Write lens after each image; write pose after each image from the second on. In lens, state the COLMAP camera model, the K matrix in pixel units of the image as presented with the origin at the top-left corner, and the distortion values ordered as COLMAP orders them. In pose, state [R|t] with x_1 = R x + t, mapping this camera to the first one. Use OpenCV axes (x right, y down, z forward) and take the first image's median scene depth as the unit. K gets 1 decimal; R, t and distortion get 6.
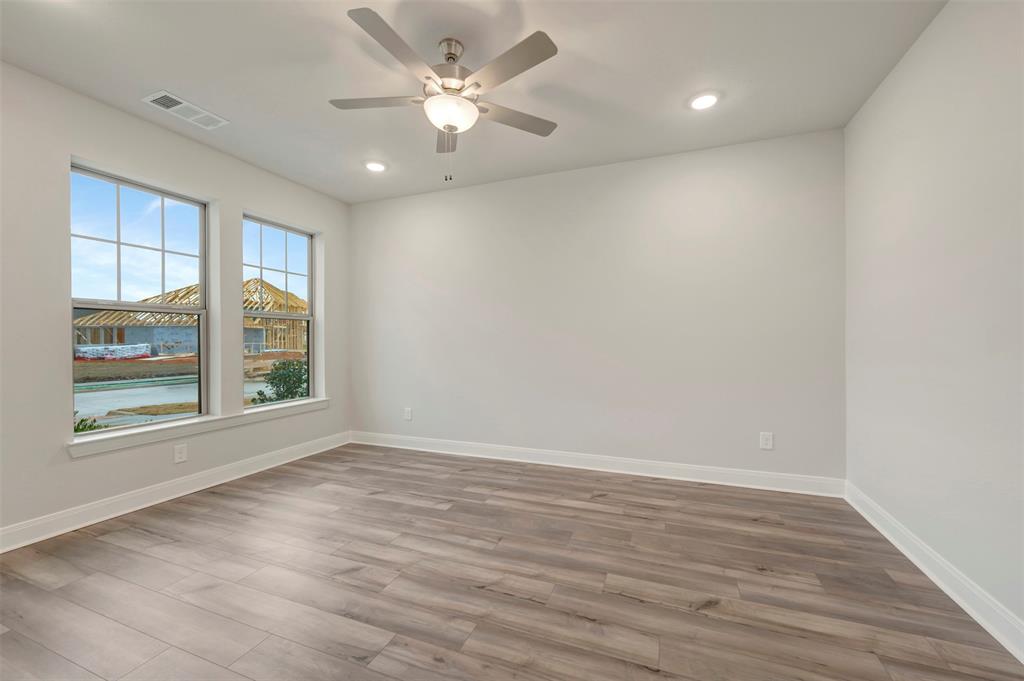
lens RADIAL K [[404.0, 0, 512.0], [0, 404.0, 339.3], [0, 0, 1]] dist [-0.001353, -0.000216]
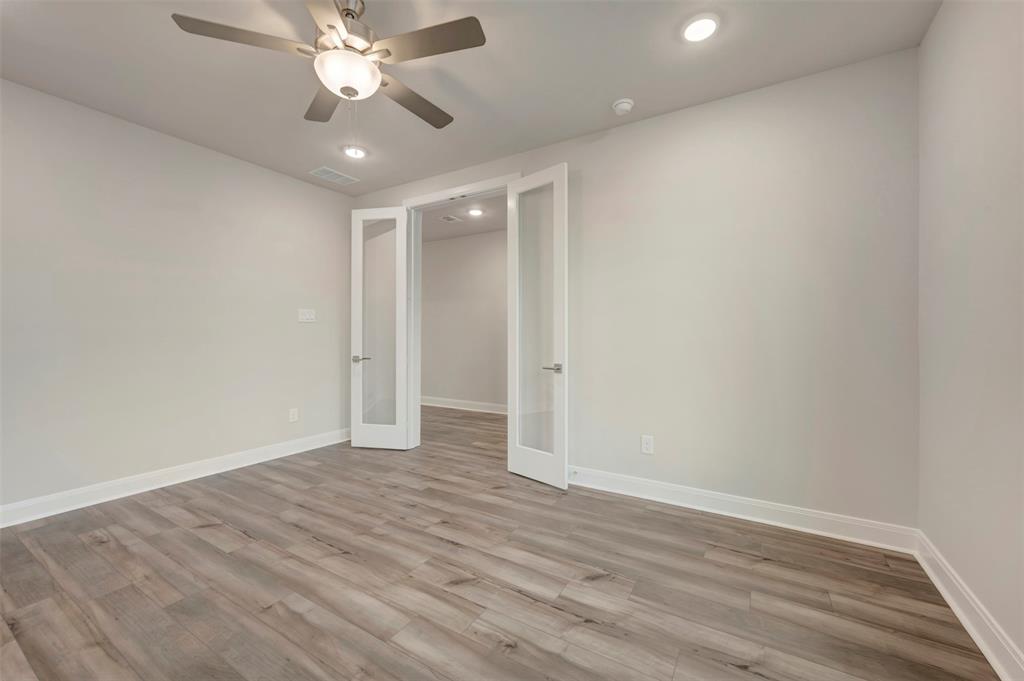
lens RADIAL K [[404.0, 0, 511.6], [0, 404.0, 336.0], [0, 0, 1]] dist [-0.001353, -0.000216]
pose [[-0.984936, 0.002074, 0.172907, -0.664936], [0.002348, 0.999996, 0.001377, 0.004023], [-0.172903, 0.001763, -0.984937, 1.850060]]
